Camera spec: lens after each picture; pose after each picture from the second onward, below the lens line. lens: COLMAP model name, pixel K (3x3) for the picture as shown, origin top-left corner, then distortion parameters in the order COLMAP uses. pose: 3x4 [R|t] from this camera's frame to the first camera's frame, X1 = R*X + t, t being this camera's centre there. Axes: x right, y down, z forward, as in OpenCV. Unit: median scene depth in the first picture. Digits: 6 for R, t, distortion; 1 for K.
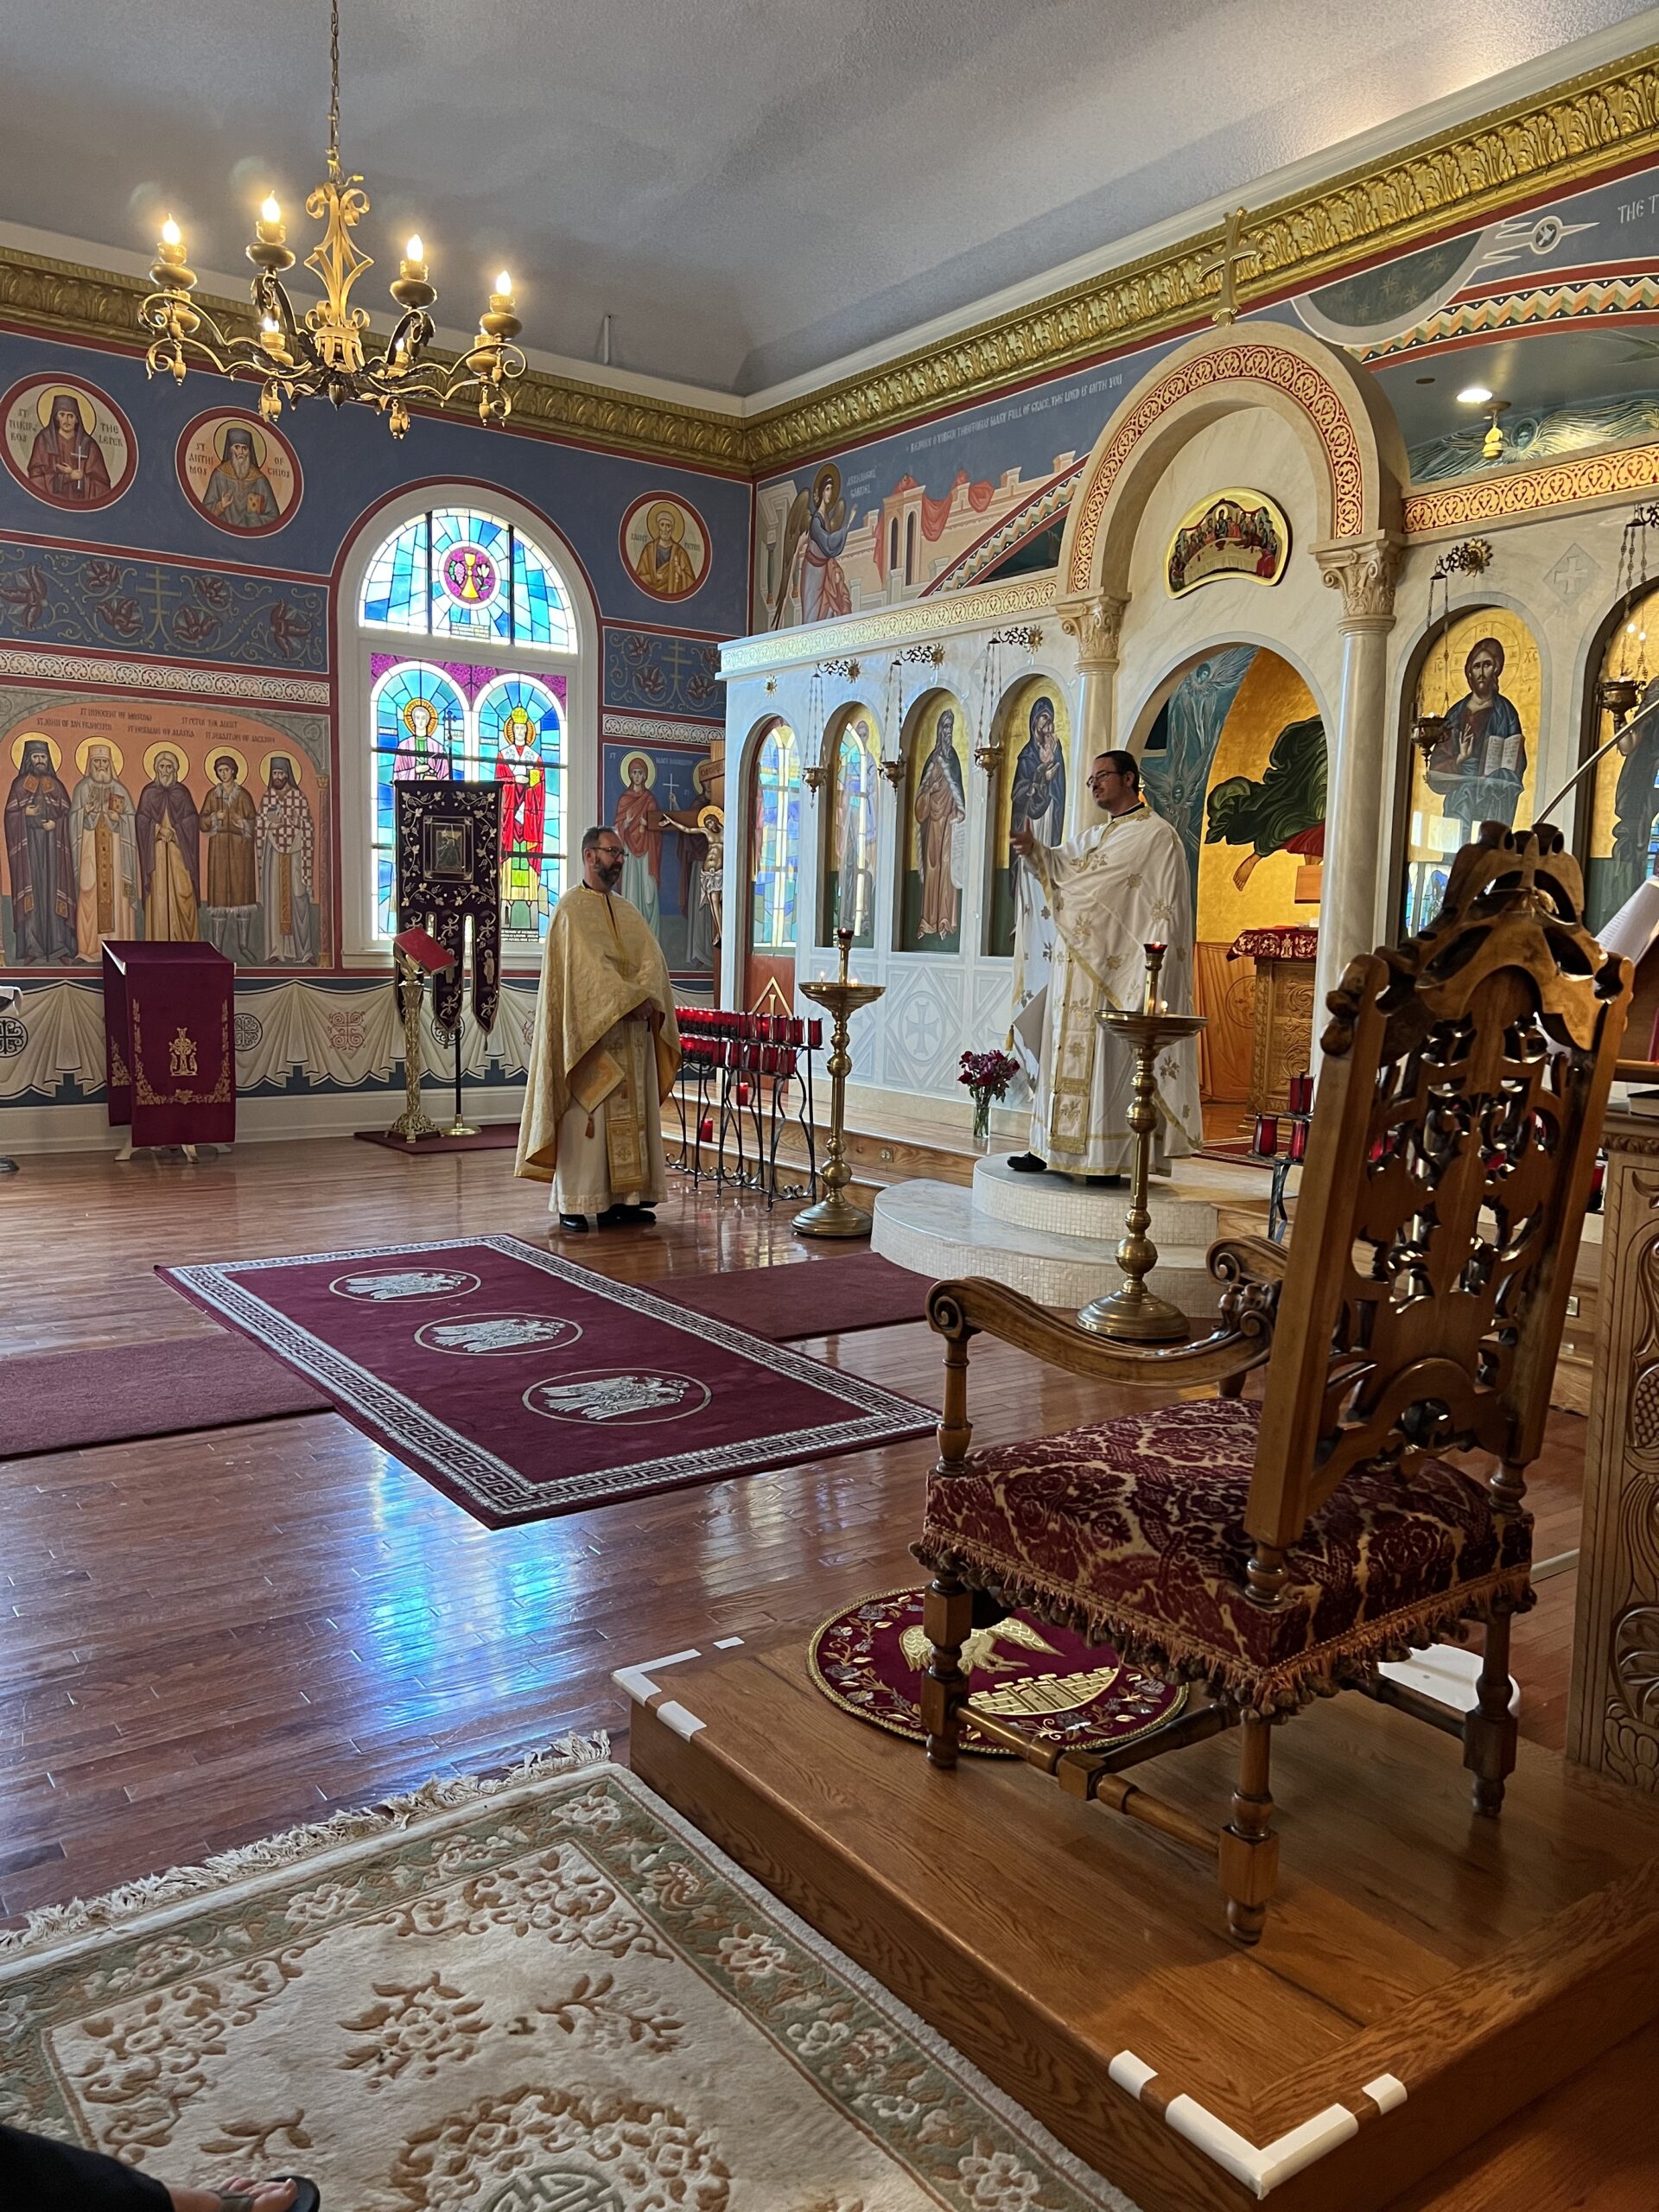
lens RADIAL K [[1666.2, 0, 846.9], [0, 1666.2, 1112.9], [0, 0, 1]] dist [0.040932, -0.027081]
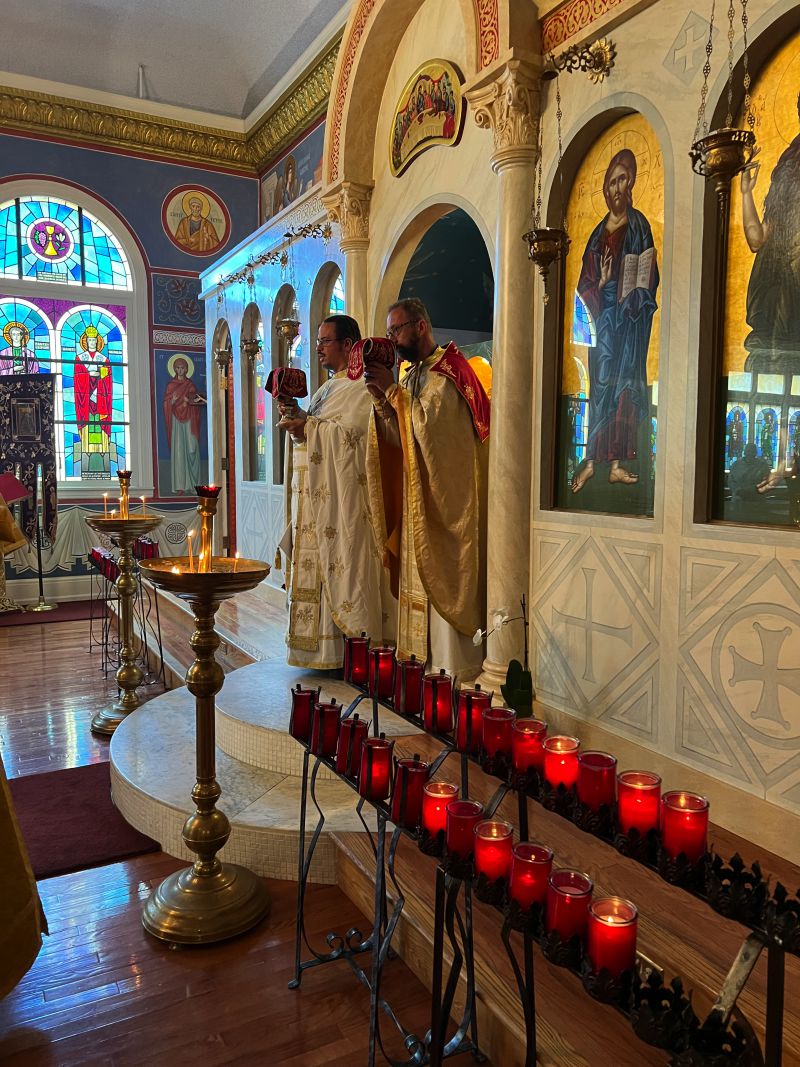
lens RADIAL K [[803.7, 0, 406.4], [0, 803.7, 530.9], [0, 0, 1]] dist [0.040932, -0.027081]
pose [[0.990829, -0.010066, -0.134750, 0.196265], [0.006421, 0.999602, -0.027454, -0.036625], [0.134972, 0.026337, 0.990499, 0.331282]]
